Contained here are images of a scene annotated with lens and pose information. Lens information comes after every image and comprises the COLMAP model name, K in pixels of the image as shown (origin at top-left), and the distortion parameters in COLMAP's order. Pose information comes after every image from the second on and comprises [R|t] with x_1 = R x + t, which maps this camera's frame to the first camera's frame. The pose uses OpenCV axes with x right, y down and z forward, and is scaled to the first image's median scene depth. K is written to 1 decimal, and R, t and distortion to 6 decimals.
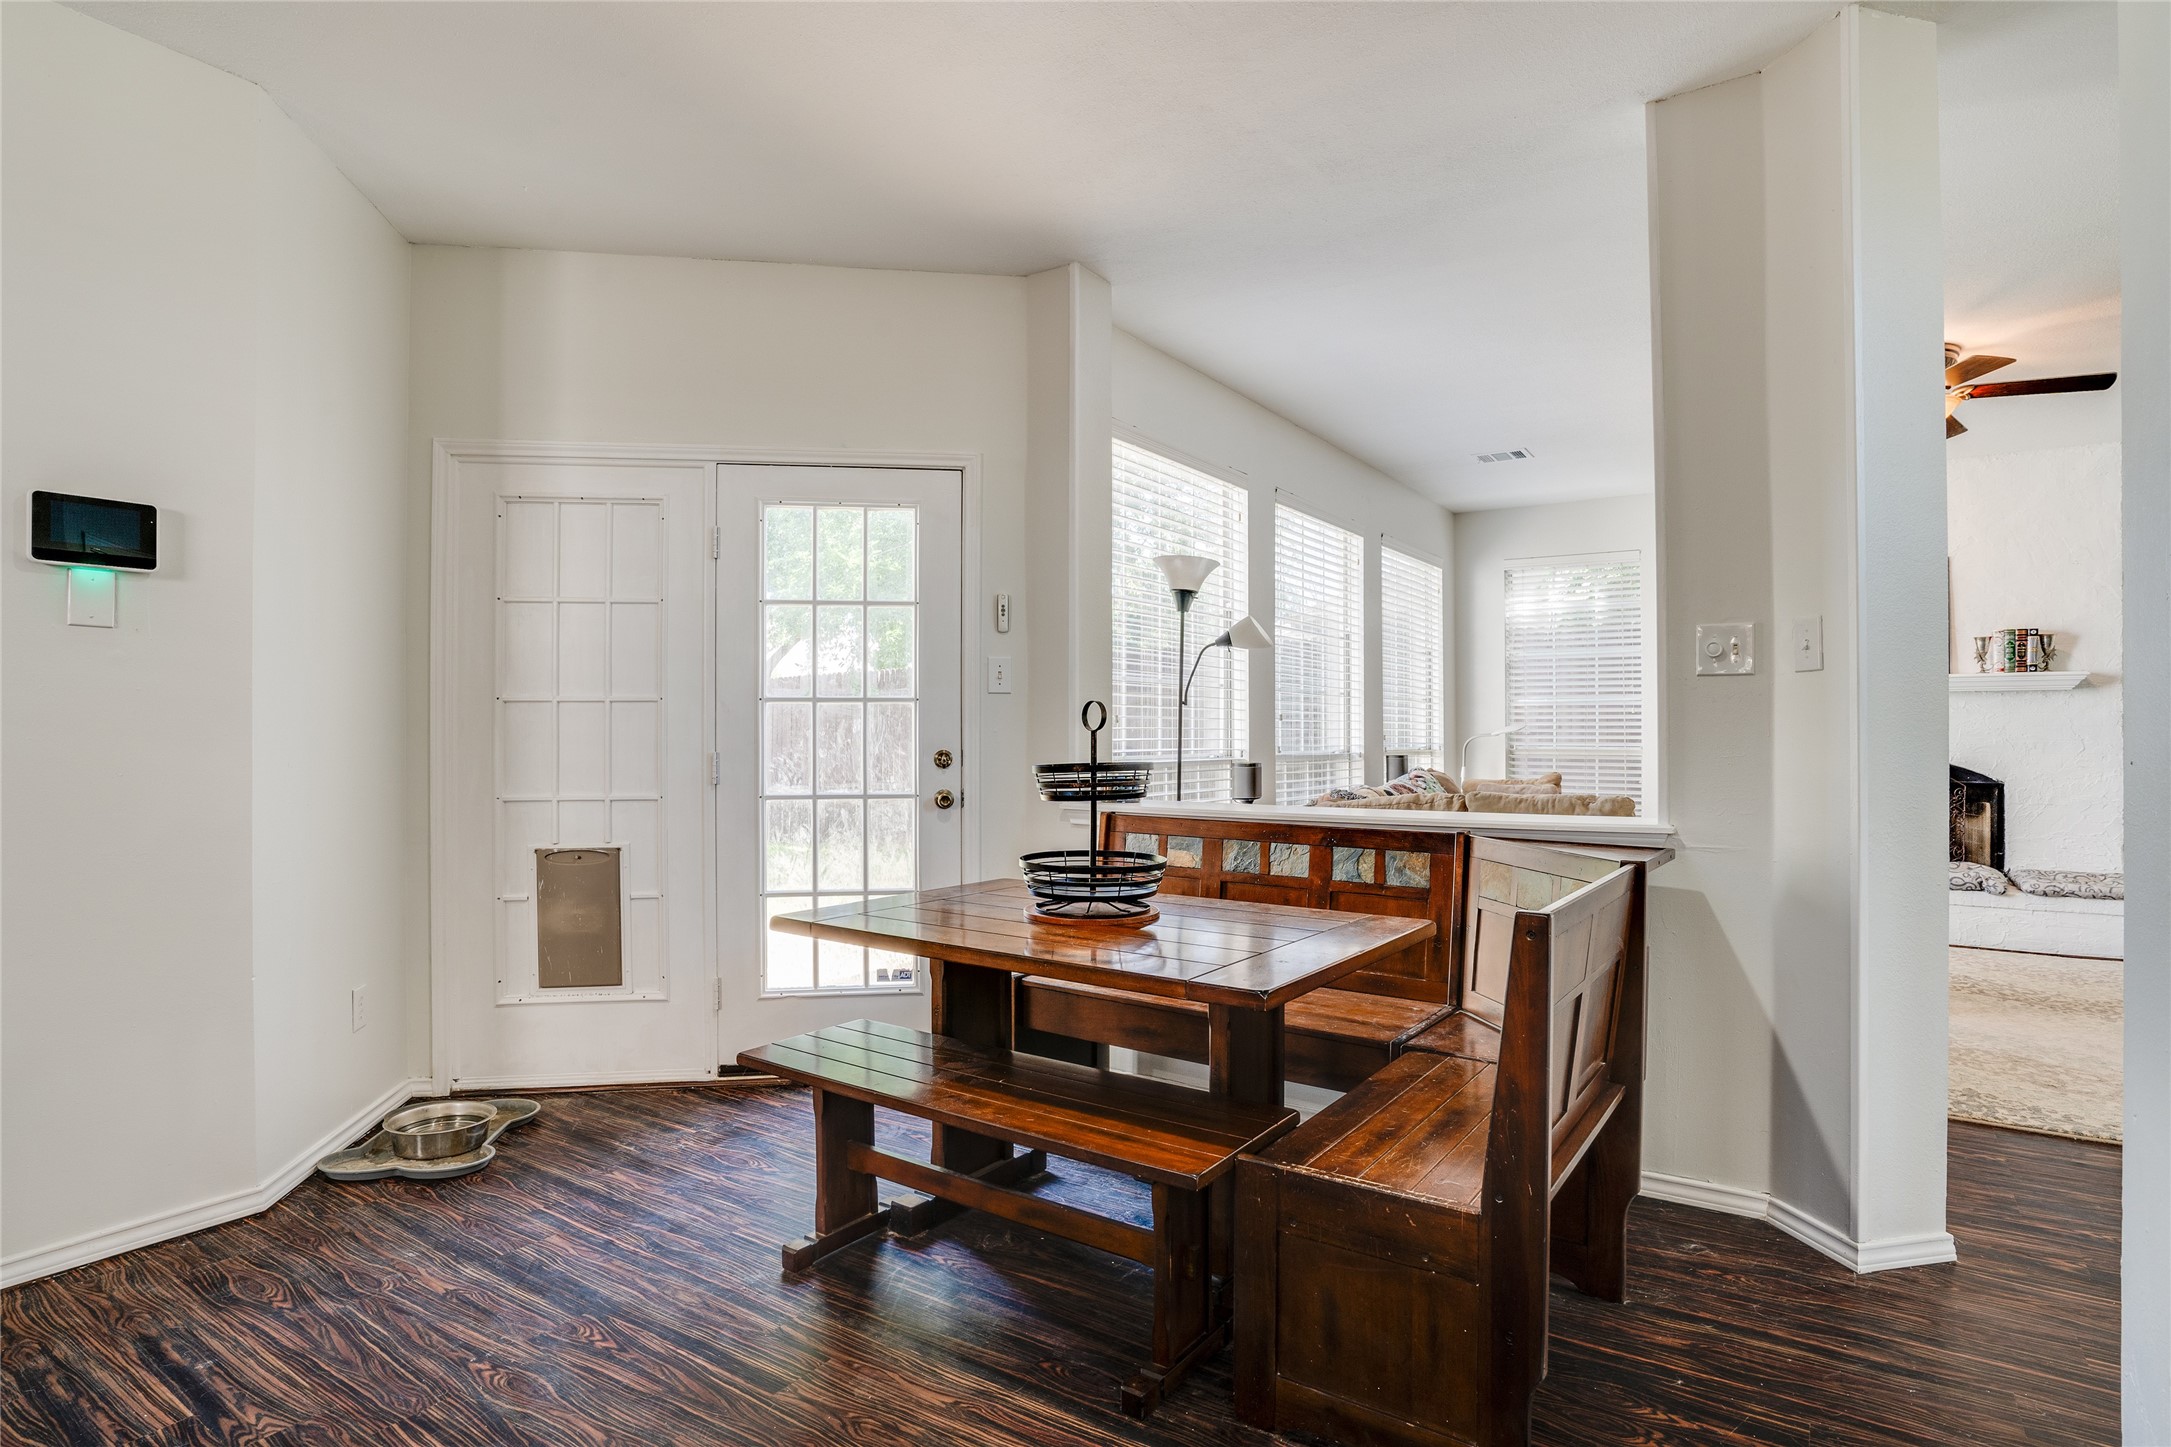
lens RADIAL K [[1147.0, 0, 1089.1], [0, 1147.0, 729.7], [0, 0, 1]] dist [-0.070584, 0.045931]
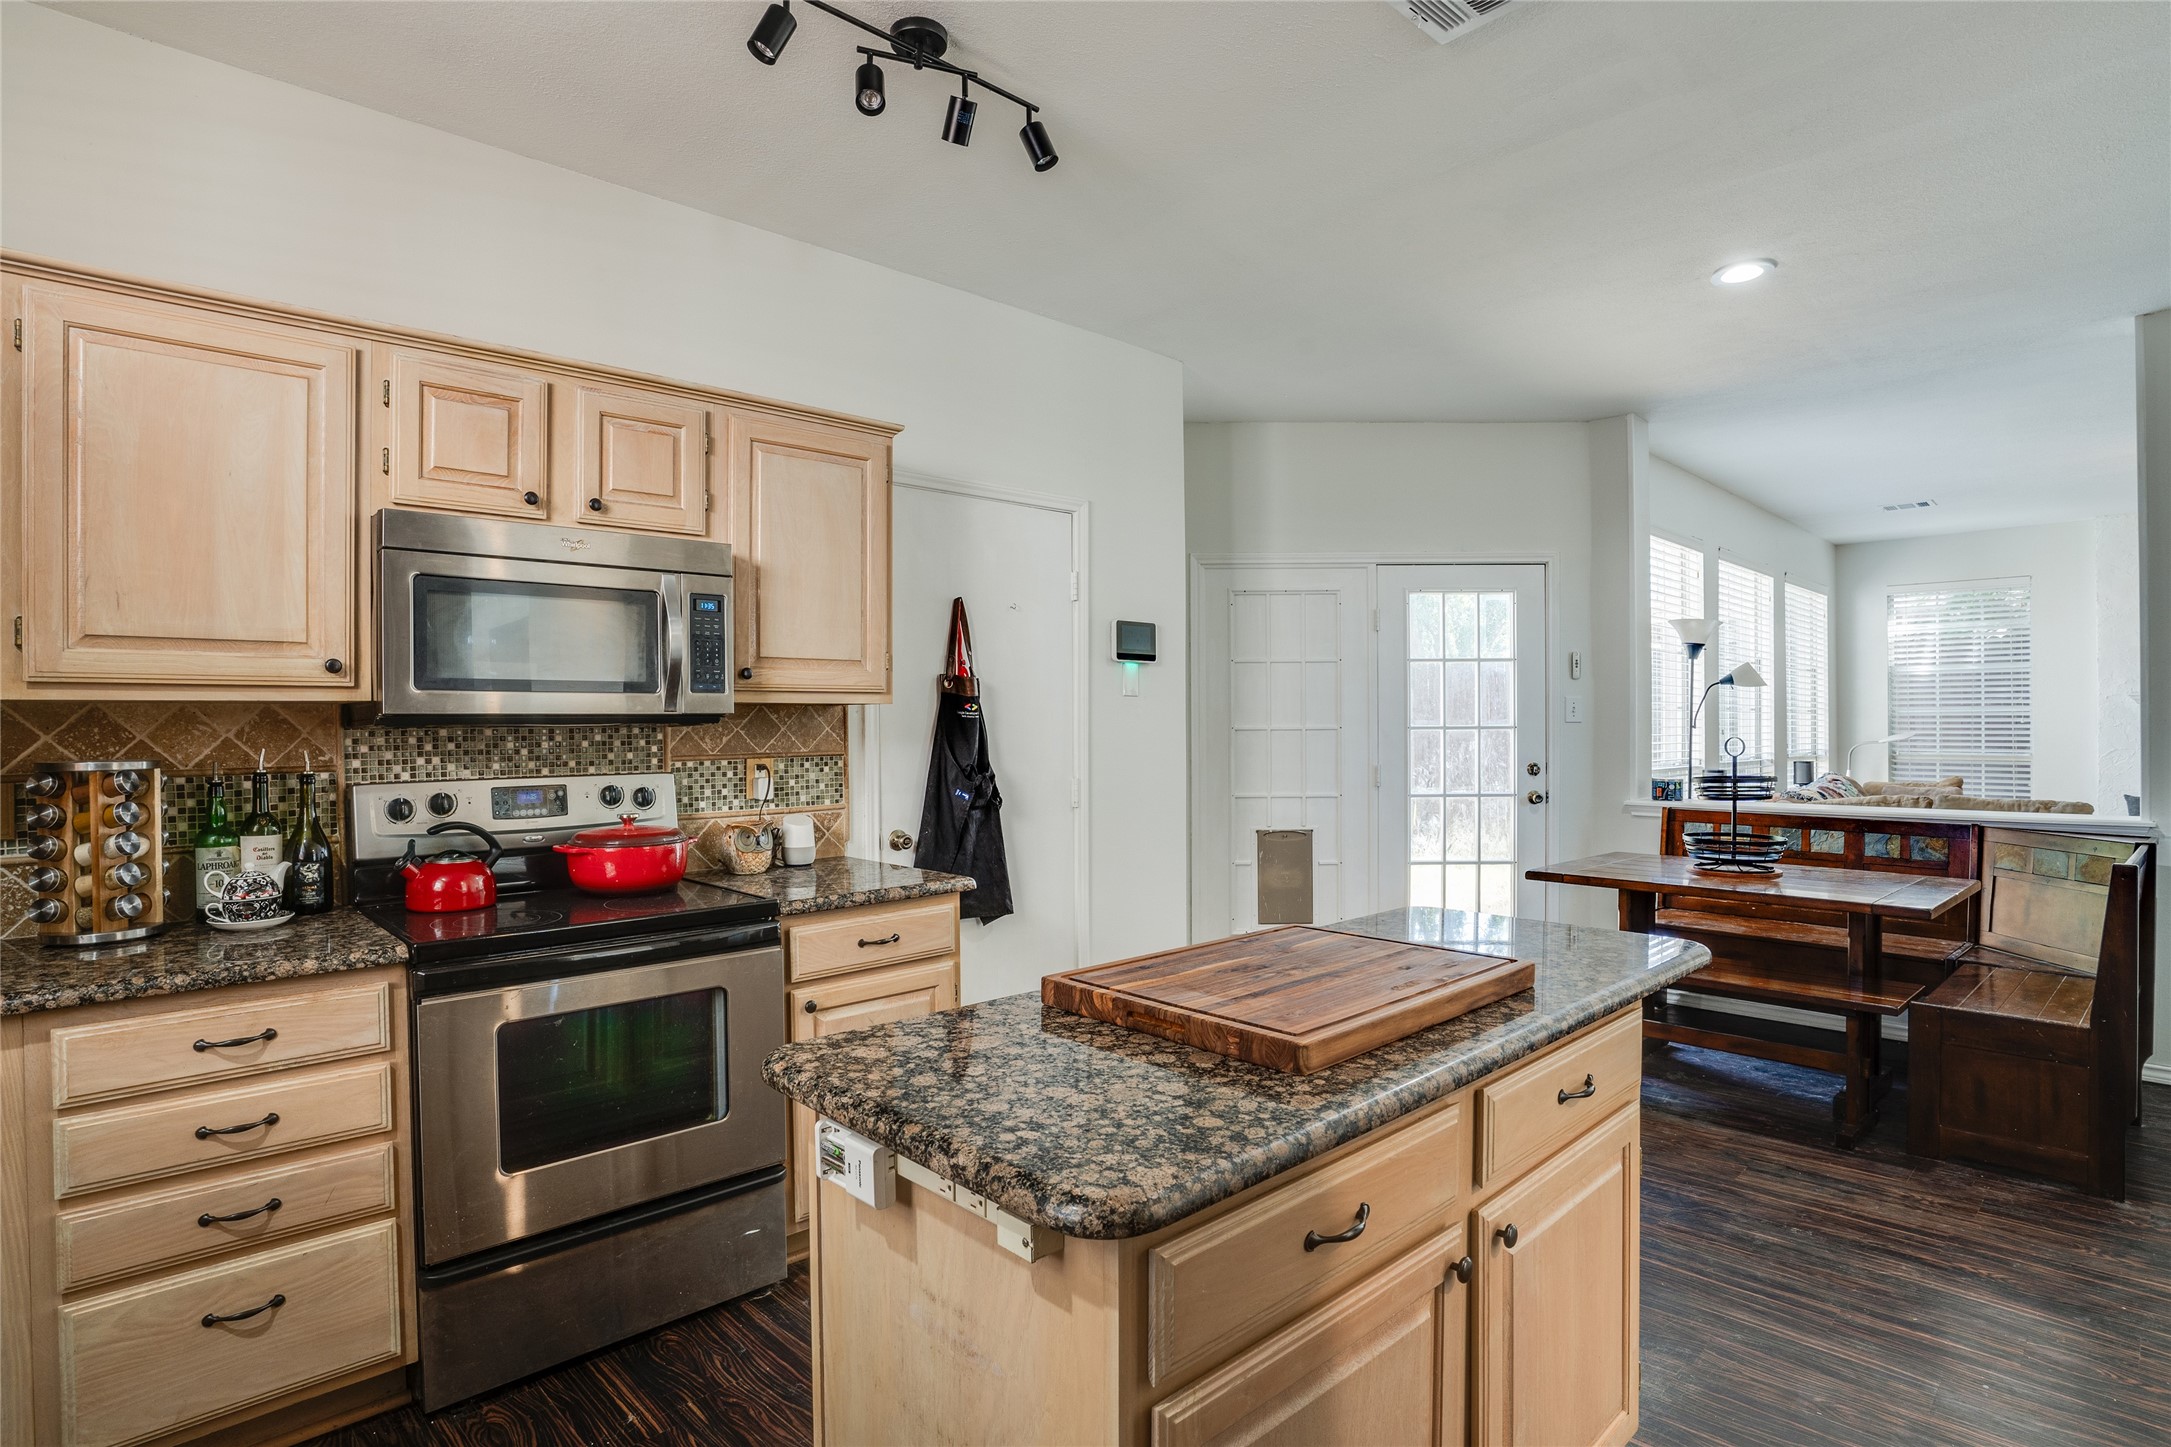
lens RADIAL K [[1147.0, 0, 1089.1], [0, 1147.0, 729.7], [0, 0, 1]] dist [-0.070584, 0.045931]
pose [[0.981316, -0.002329, -0.192388, -0.400472], [0.003431, 0.999980, 0.005397, -0.032797], [0.192372, -0.005956, 0.981304, -0.486894]]
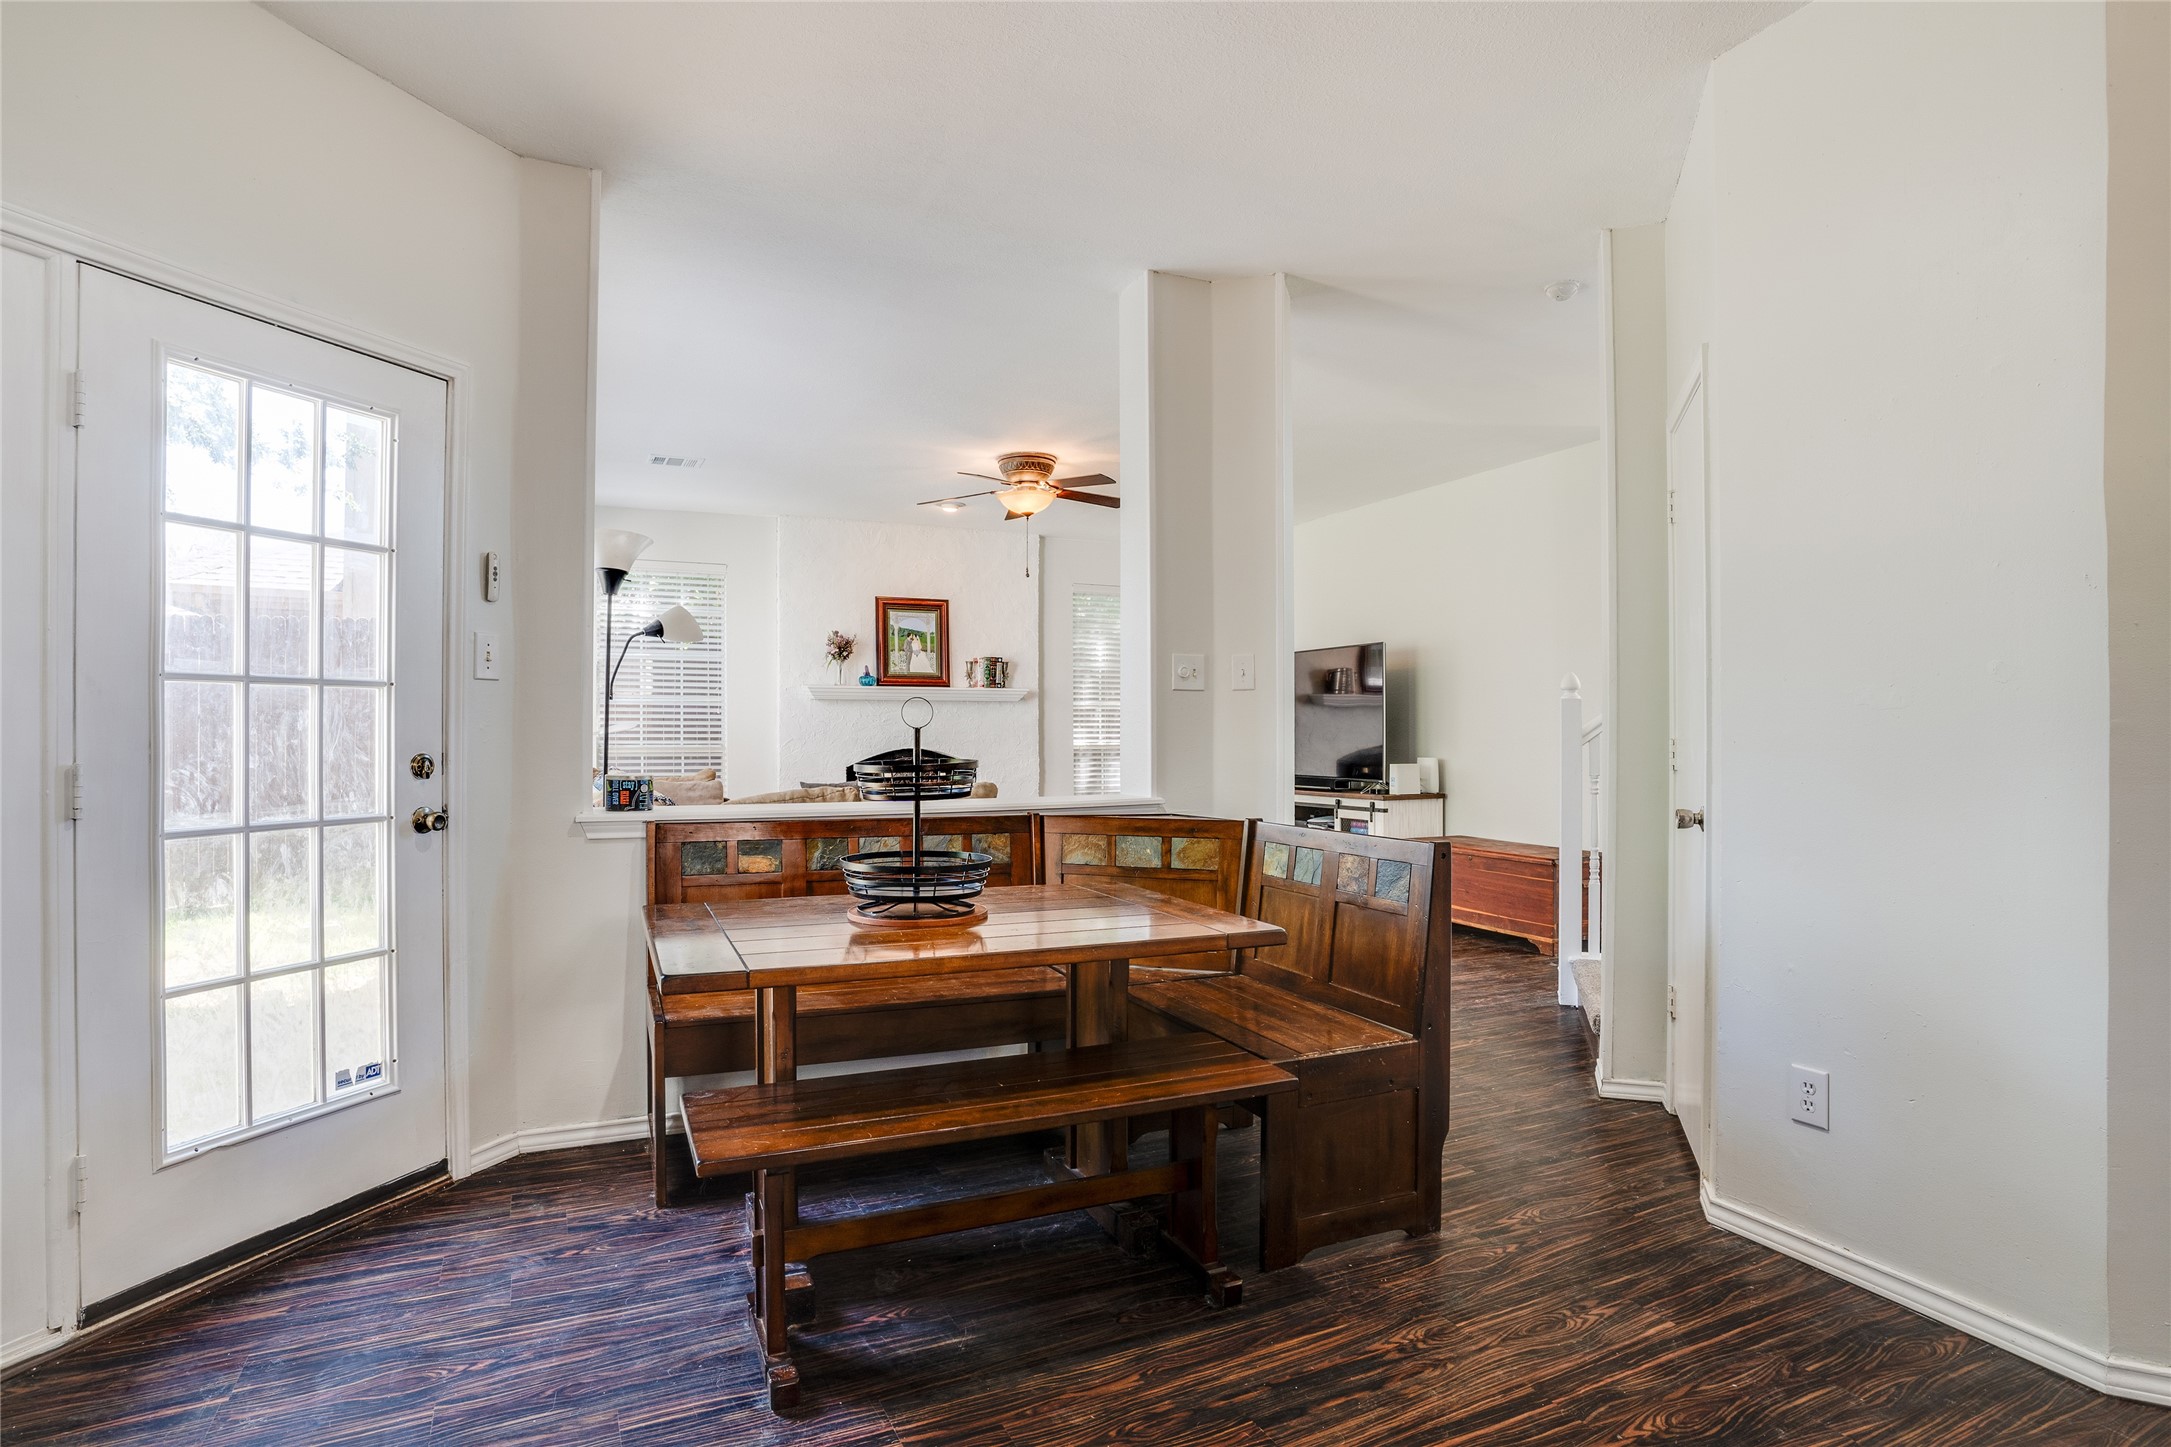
lens RADIAL K [[1147.0, 0, 1089.1], [0, 1147.0, 729.7], [0, 0, 1]] dist [-0.070584, 0.045931]
pose [[0.507104, 0.001563, 0.861884, -0.540164], [-0.002207, 0.999997, -0.000515, 0.001691], [-0.861882, -0.001641, 0.507106, 0.265369]]
